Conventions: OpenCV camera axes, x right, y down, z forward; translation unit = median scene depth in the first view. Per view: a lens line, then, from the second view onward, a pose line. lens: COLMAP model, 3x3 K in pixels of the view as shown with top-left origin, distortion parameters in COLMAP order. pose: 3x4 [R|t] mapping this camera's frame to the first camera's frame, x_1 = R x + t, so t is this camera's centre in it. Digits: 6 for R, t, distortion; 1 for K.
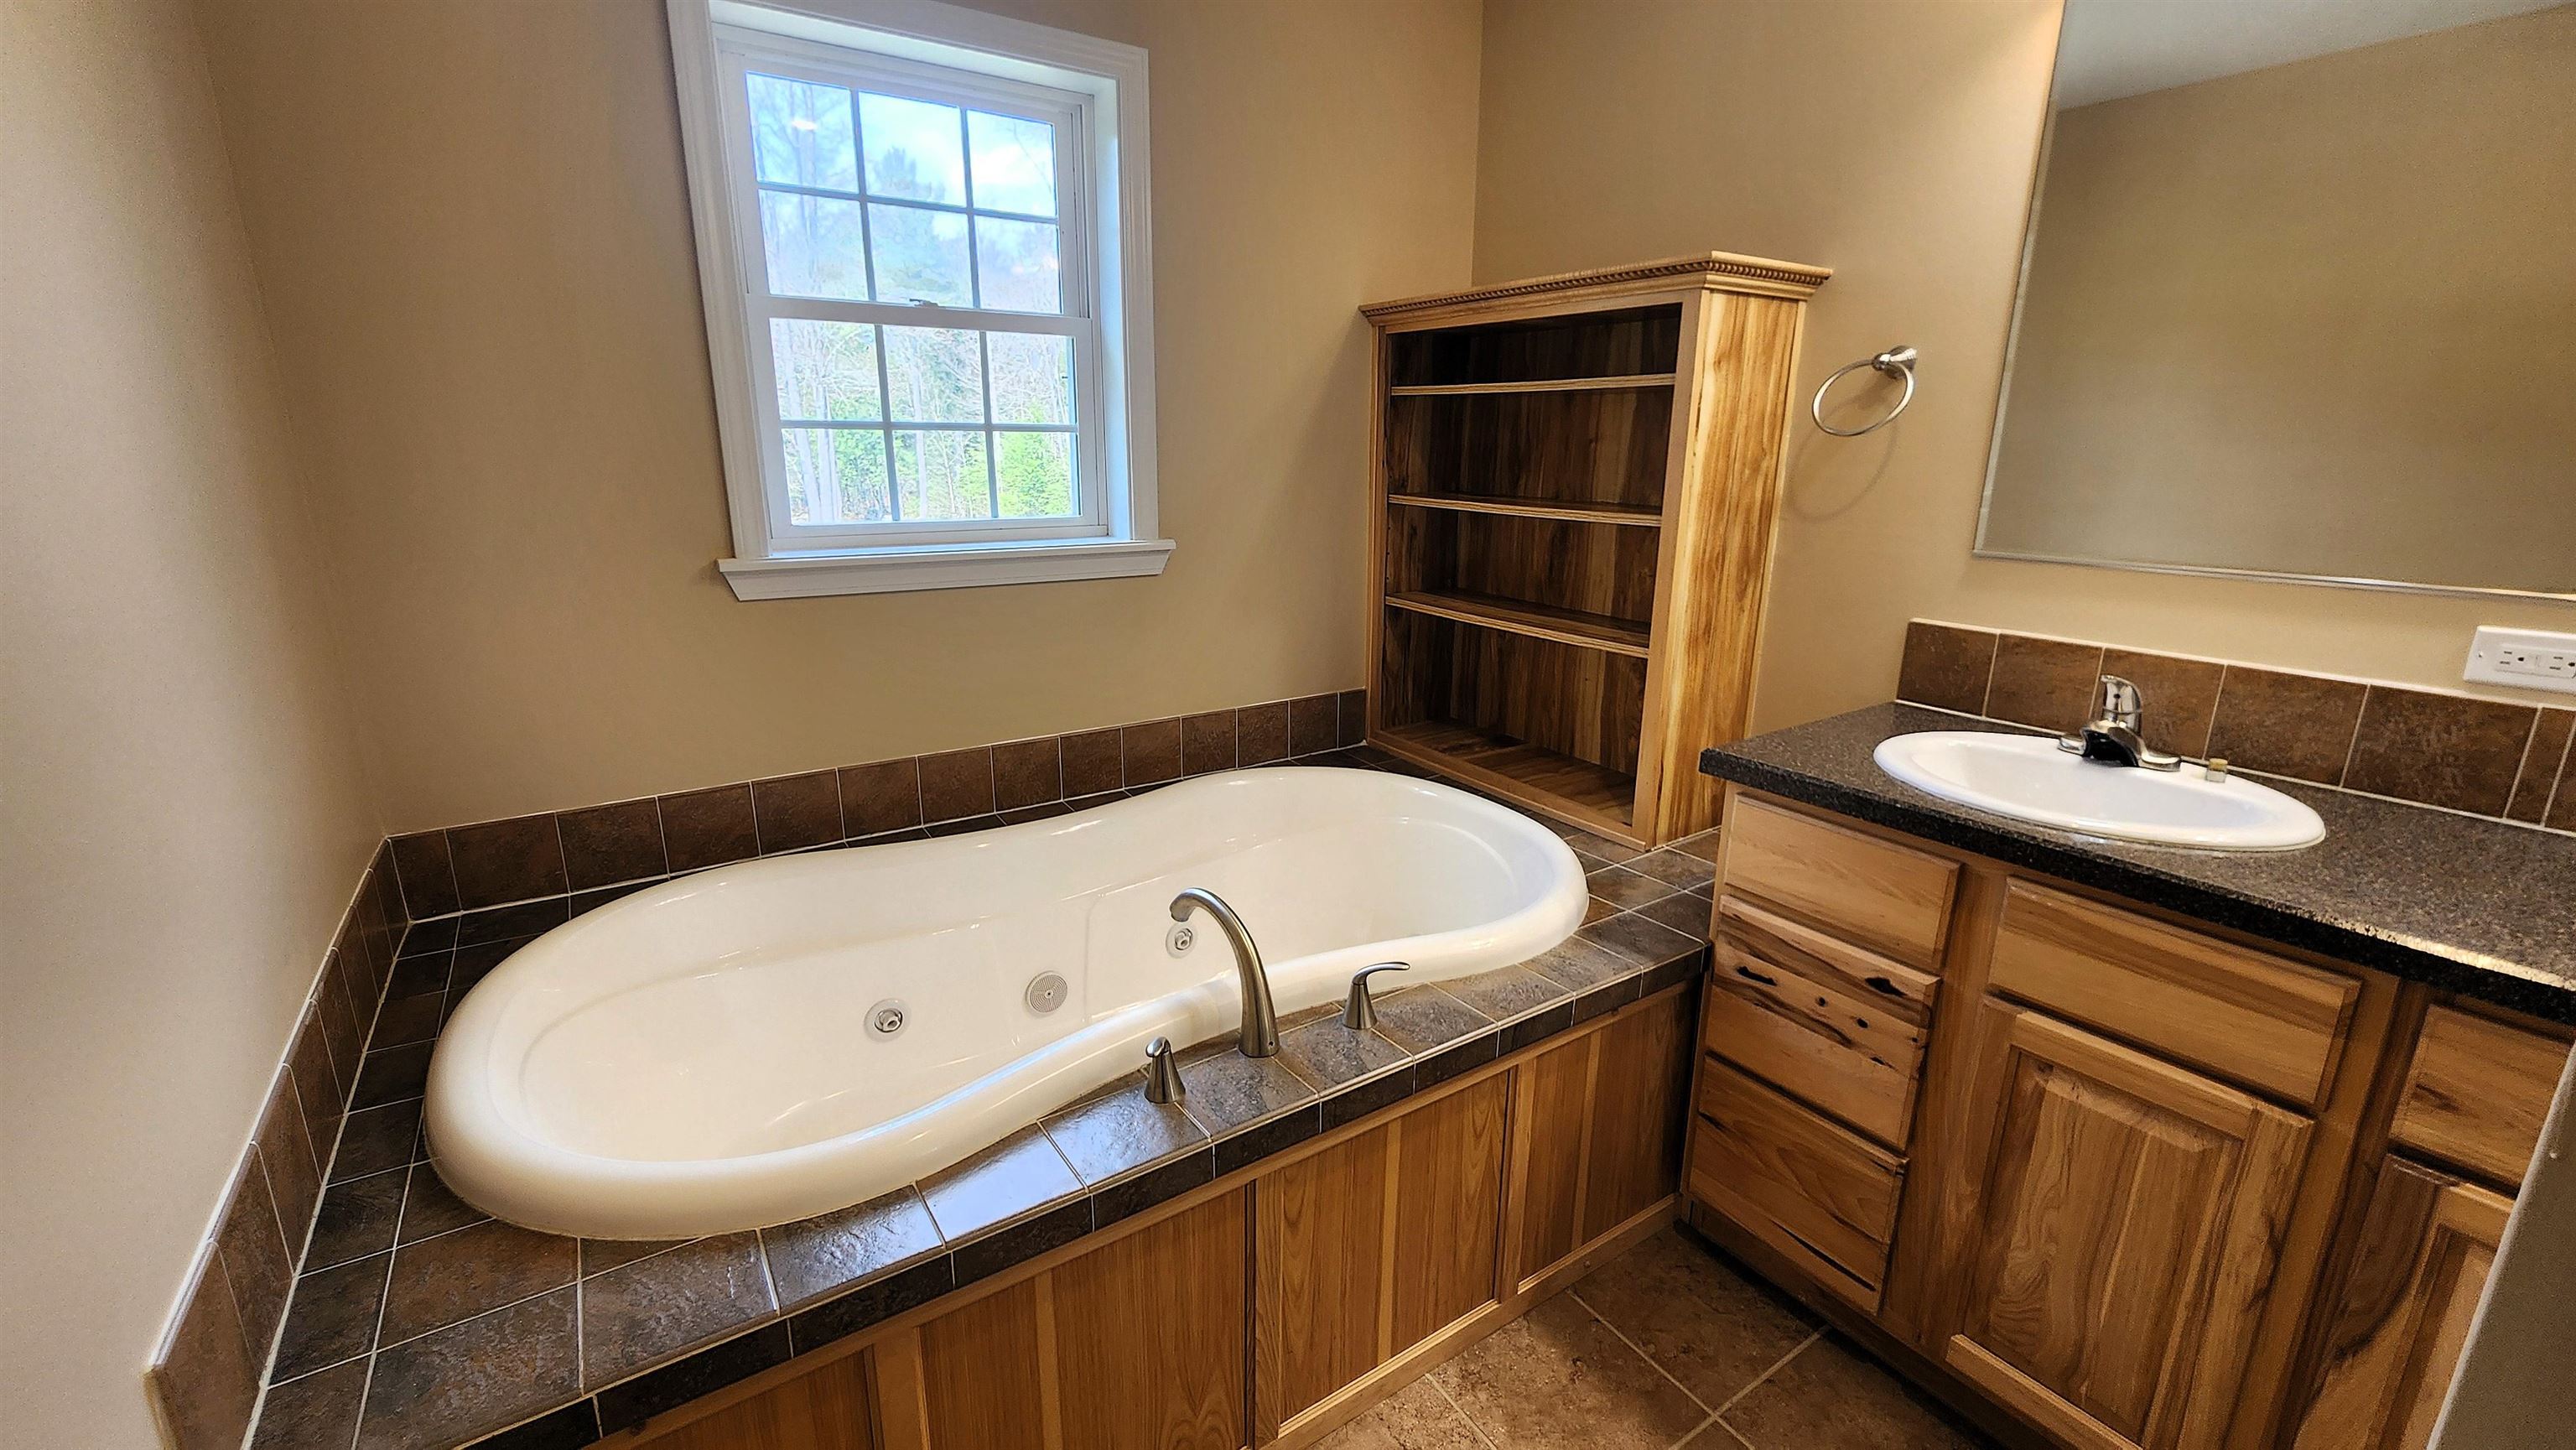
lens RADIAL K [[1061.7, 0, 1284.4], [0, 1061.7, 728.3], [0, 0, 1]] dist [-0.000179, 0.000034]
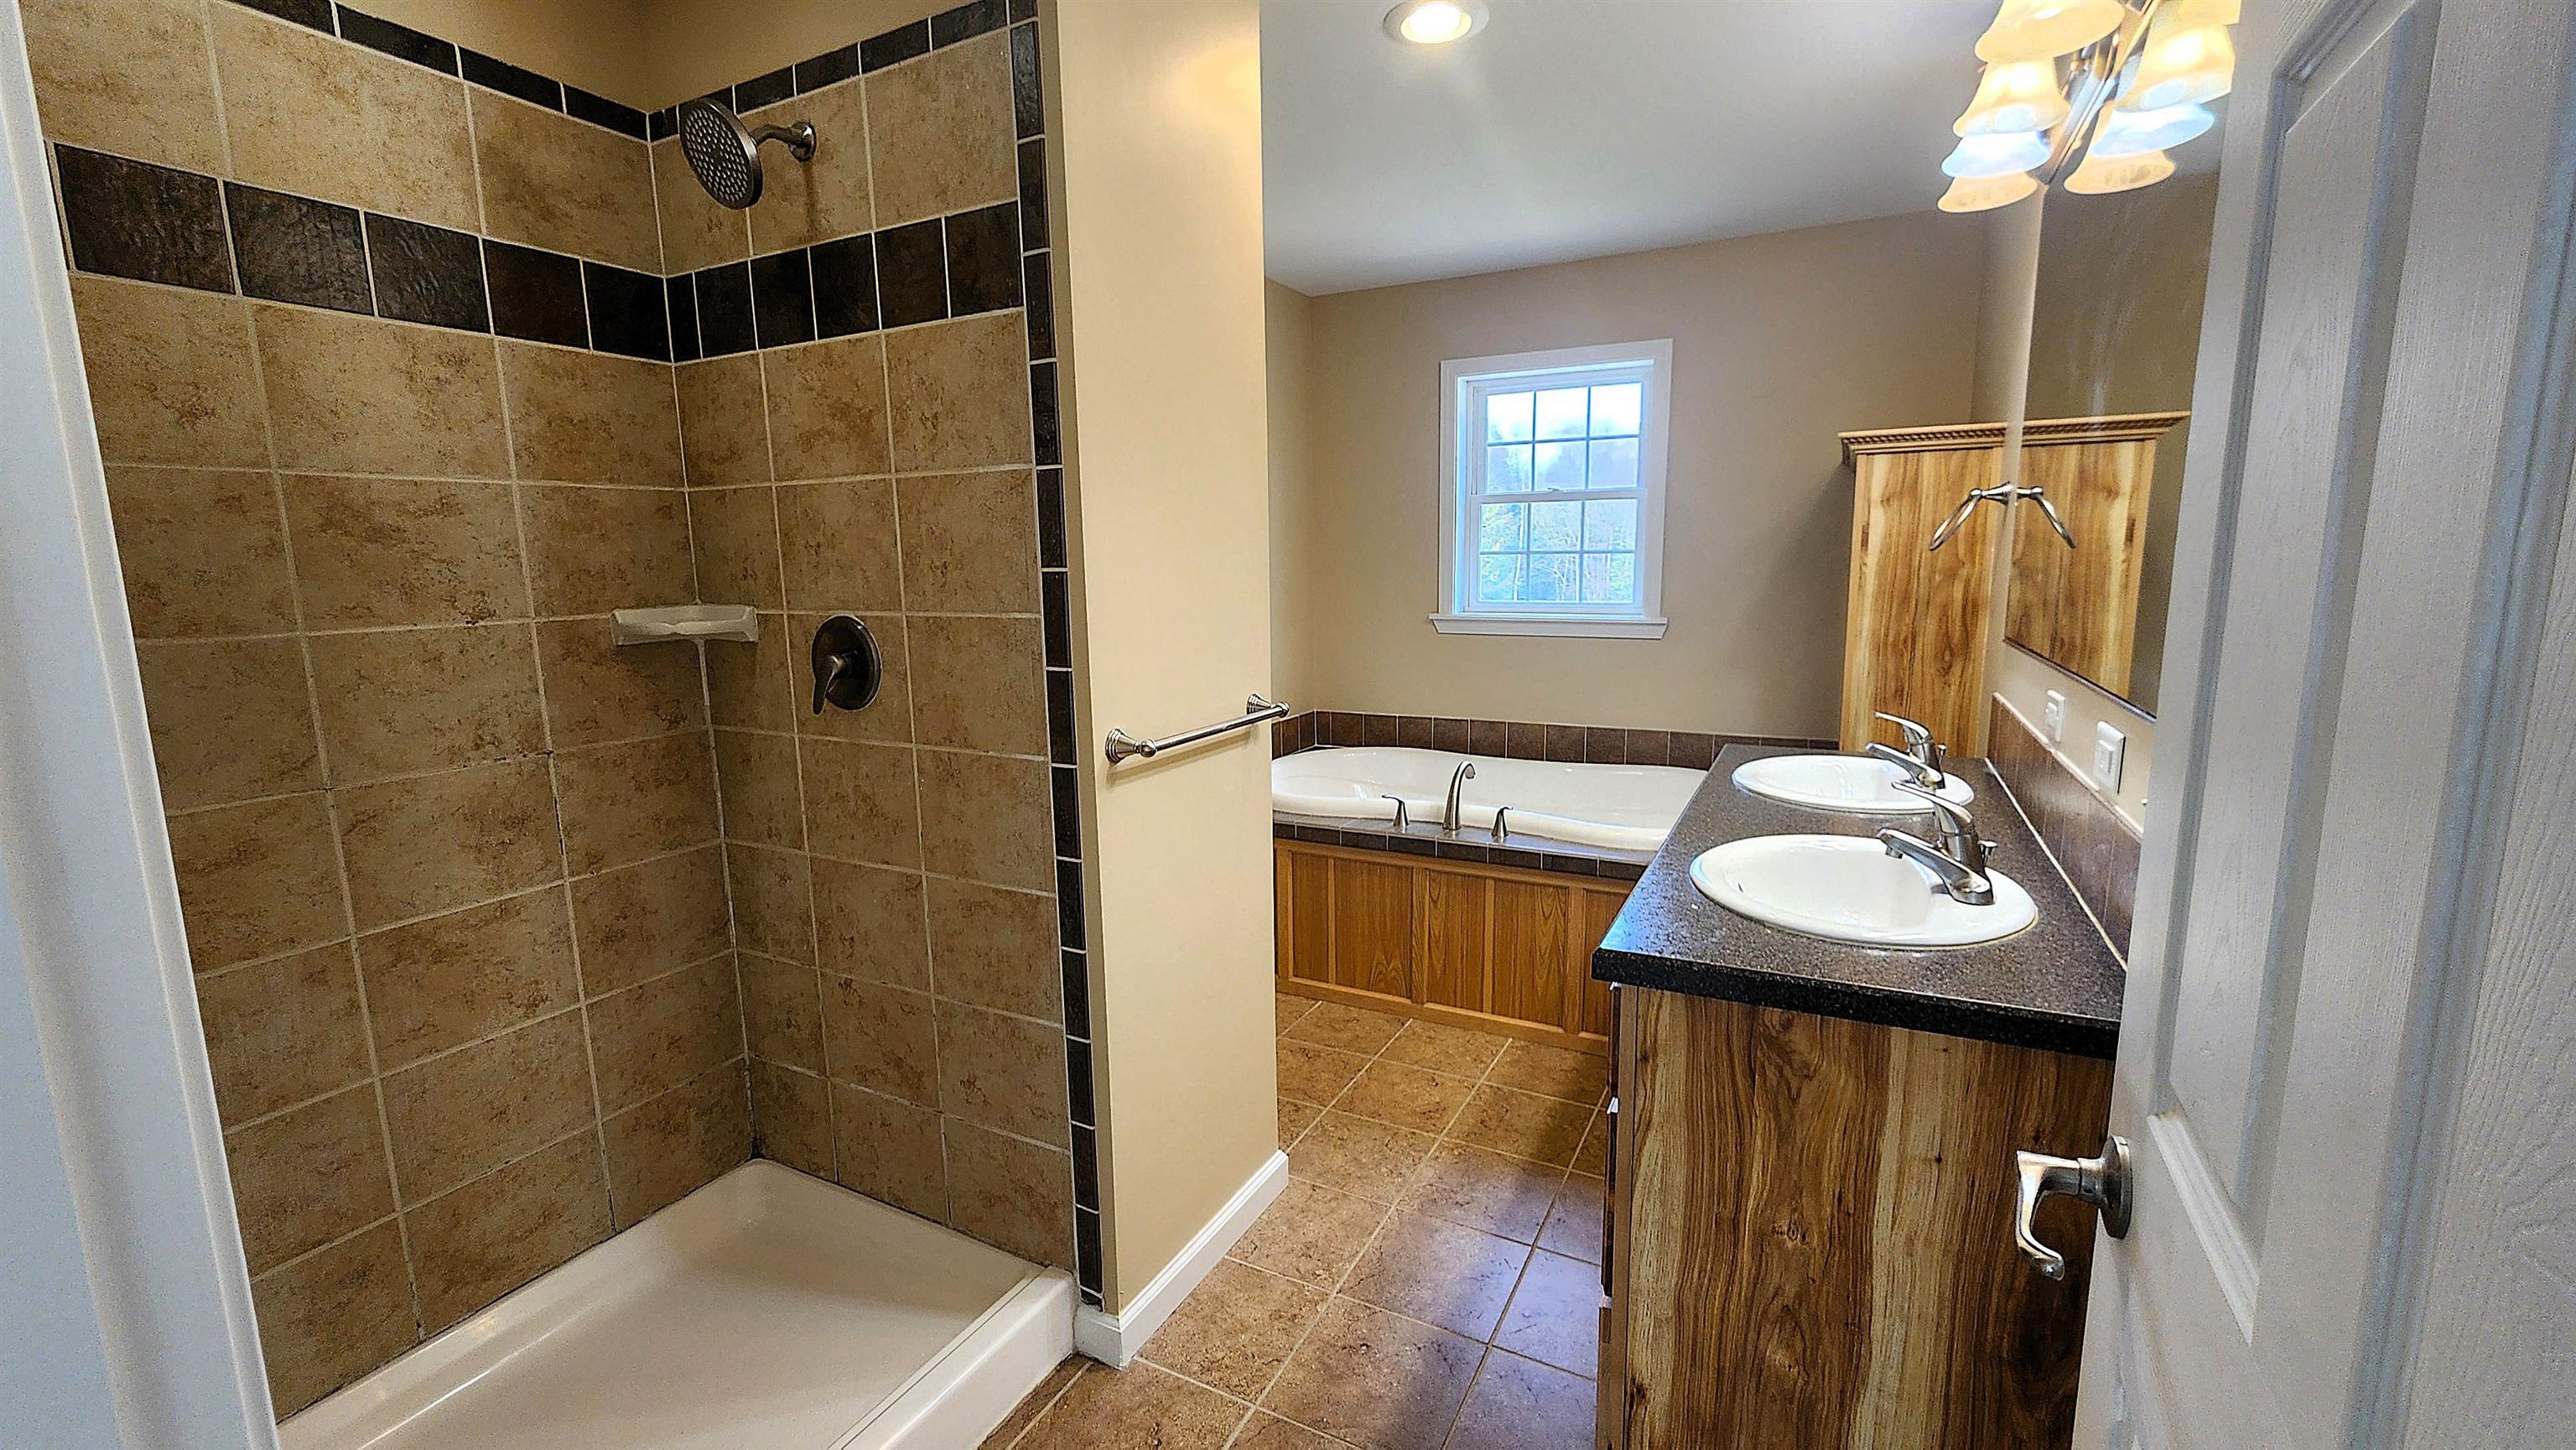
lens RADIAL K [[1053.7, 0, 1288.0], [0, 1053.7, 725.0], [0, 0, 1]] dist [0.000091, -0.000115]
pose [[0.480588, 0.126585, -0.867762, 1.202006], [-0.211396, 0.977069, 0.025454, 0.074043], [0.851086, 0.171209, 0.496327, -0.301108]]
